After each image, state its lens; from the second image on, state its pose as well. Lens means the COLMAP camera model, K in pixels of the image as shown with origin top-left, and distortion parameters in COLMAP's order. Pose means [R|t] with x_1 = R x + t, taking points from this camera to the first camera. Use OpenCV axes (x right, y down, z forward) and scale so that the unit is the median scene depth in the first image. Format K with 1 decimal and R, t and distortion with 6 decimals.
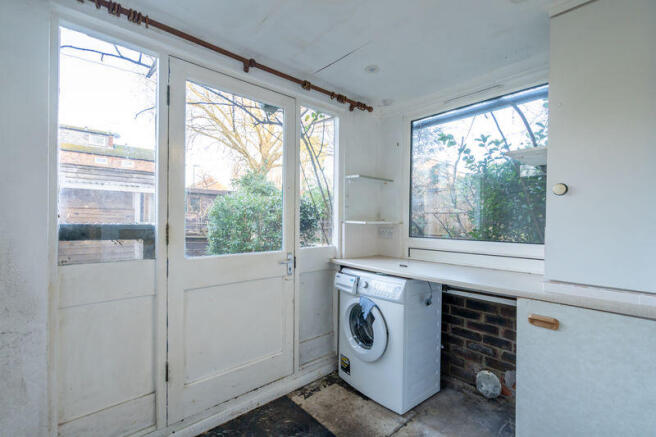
lens RADIAL K [[297.5, 0, 328.0], [0, 297.5, 218.5], [0, 0, 1]] dist [-0.006141, -0.000020]
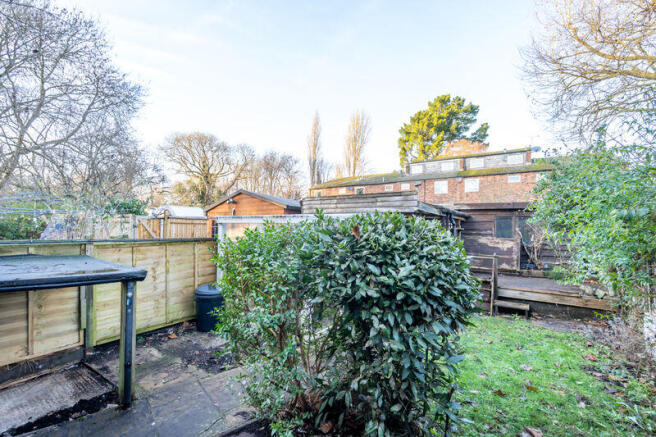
lens RADIAL K [[297.5, 0, 328.0], [0, 297.5, 218.5], [0, 0, 1]] dist [-0.006141, -0.000020]
pose [[0.234015, -0.043554, -0.971257, 0.167823], [-0.009188, 0.998852, -0.047005, -0.052597], [0.972189, 0.019924, 0.233347, 0.742832]]
